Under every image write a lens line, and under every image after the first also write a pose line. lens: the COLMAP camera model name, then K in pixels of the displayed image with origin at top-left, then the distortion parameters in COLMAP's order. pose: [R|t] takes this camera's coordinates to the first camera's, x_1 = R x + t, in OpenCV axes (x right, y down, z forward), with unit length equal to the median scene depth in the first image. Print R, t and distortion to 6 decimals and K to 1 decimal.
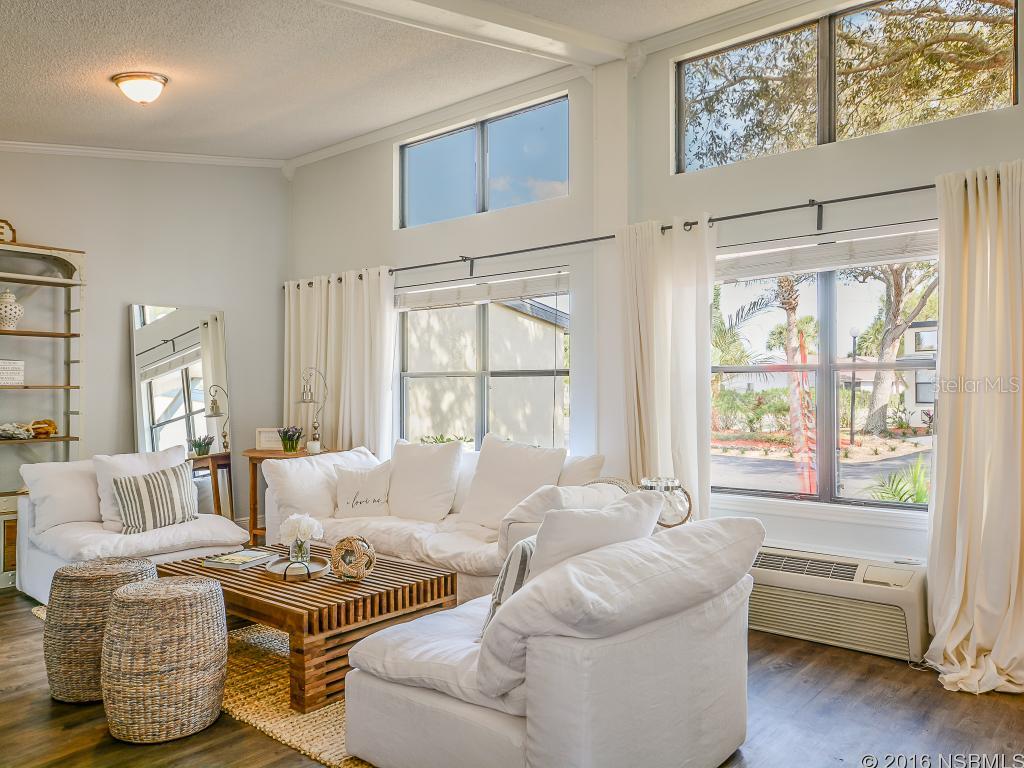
lens RADIAL K [[763.9, 0, 512.3], [0, 763.9, 389.1], [0, 0, 1]] dist [0.011934, 0.000505]
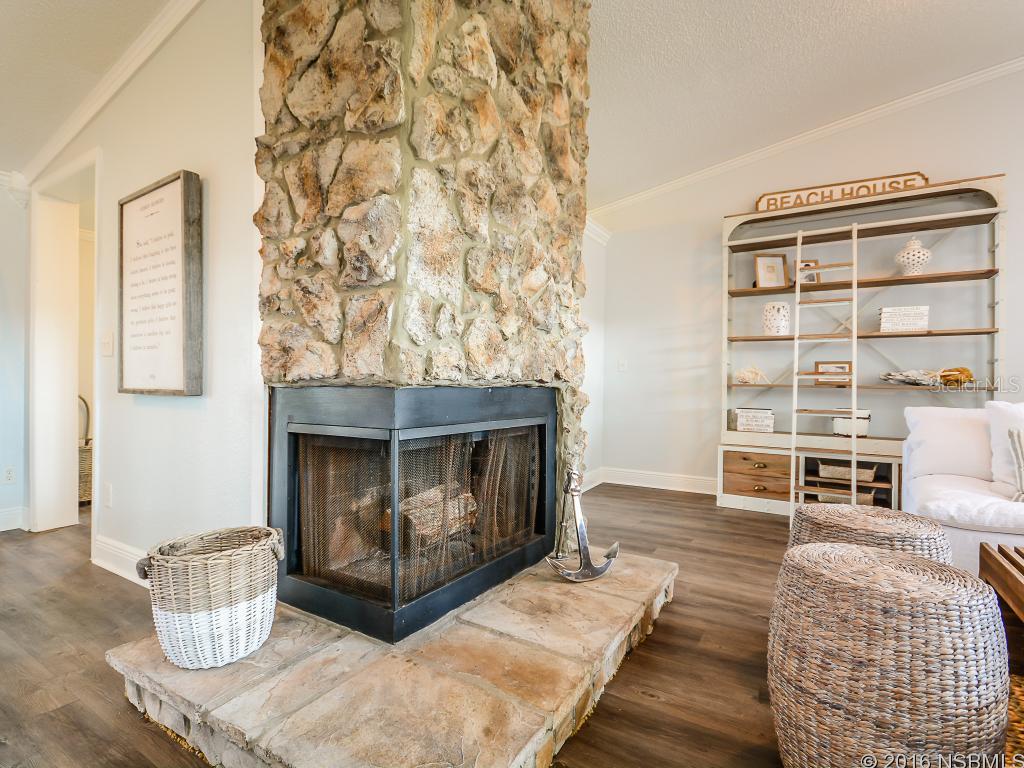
lens RADIAL K [[513.5, 0, 501.6], [0, 513.5, 386.8], [0, 0, 1]] dist [-0.003850, 0.000475]
pose [[0.115002, 0.003905, -0.993358, -0.052865], [-0.006297, 0.999975, 0.003202, 0.073458], [0.993345, 0.005887, 0.115024, 0.414271]]
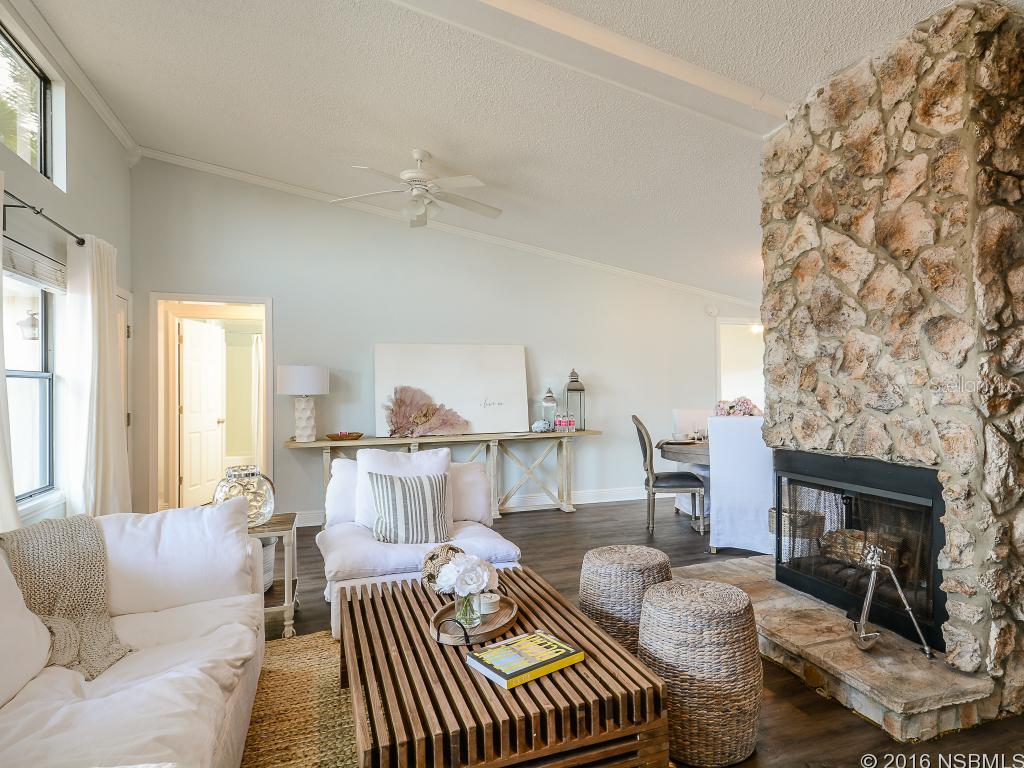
lens RADIAL K [[608.5, 0, 513.2], [0, 608.5, 381.1], [0, 0, 1]] dist [0.019555, -0.005820]
pose [[-0.827355, 0.015392, 0.561468, -0.566956], [0.008794, 0.999857, -0.014451, -0.002547], [-0.561610, -0.007019, -0.827372, 1.231710]]
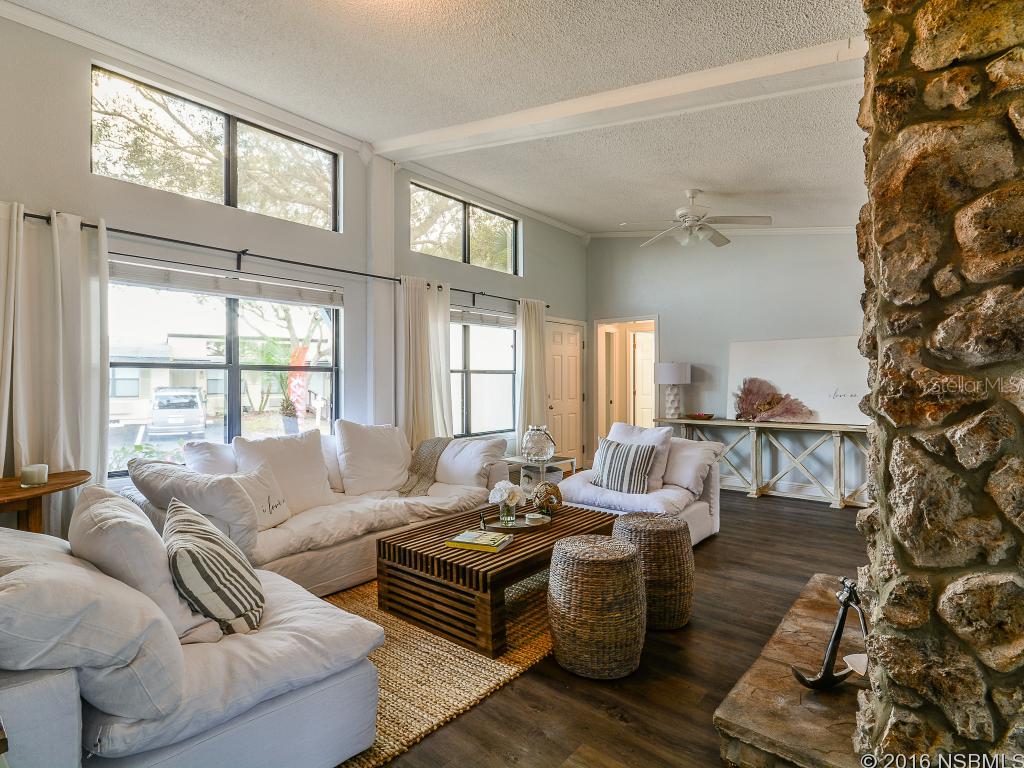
lens RADIAL K [[486.9, 0, 515.2], [0, 486.9, 382.4], [0, 0, 1]] dist [0.001475, 0.000549]
pose [[0.036711, -0.002695, 0.999322, -0.896161], [-0.001643, 0.999995, 0.002757, -0.003474], [-0.999325, -0.001743, 0.036707, 0.817719]]
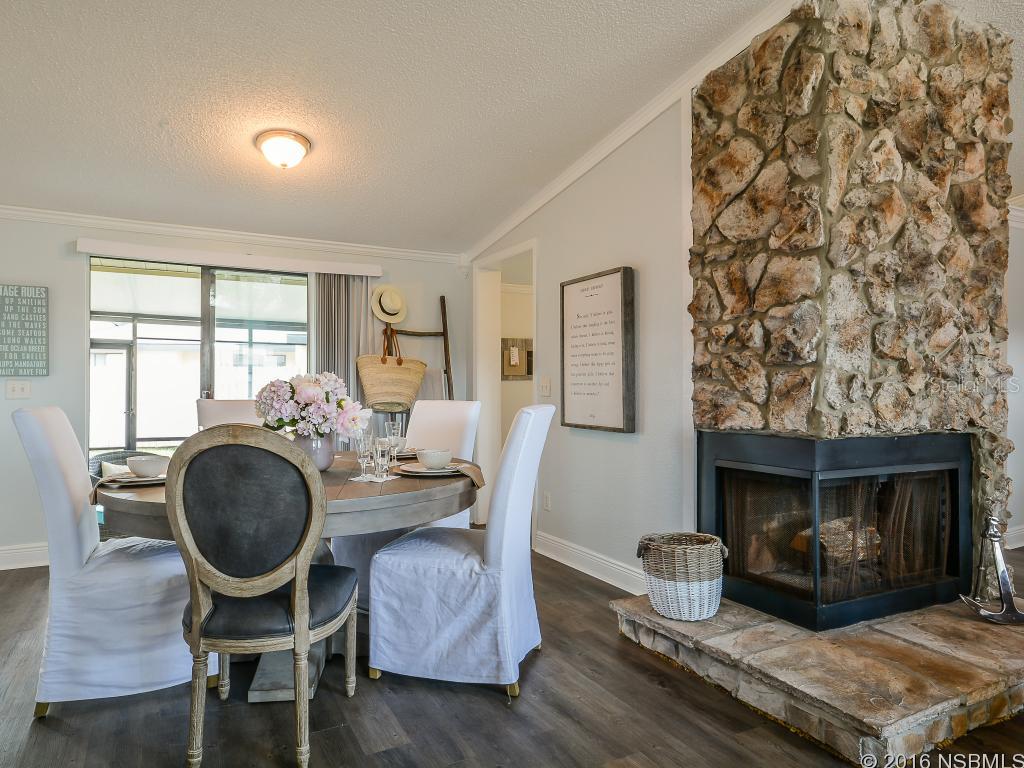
lens RADIAL K [[608.5, 0, 502.1], [0, 608.5, 392.7], [0, 0, 1]] dist [0.019555, -0.005820]
pose [[-0.427397, 0.002226, -0.904061, 0.215725], [0.003524, 0.999993, 0.000796, 0.031159], [0.904057, -0.002845, -0.427402, 0.363003]]
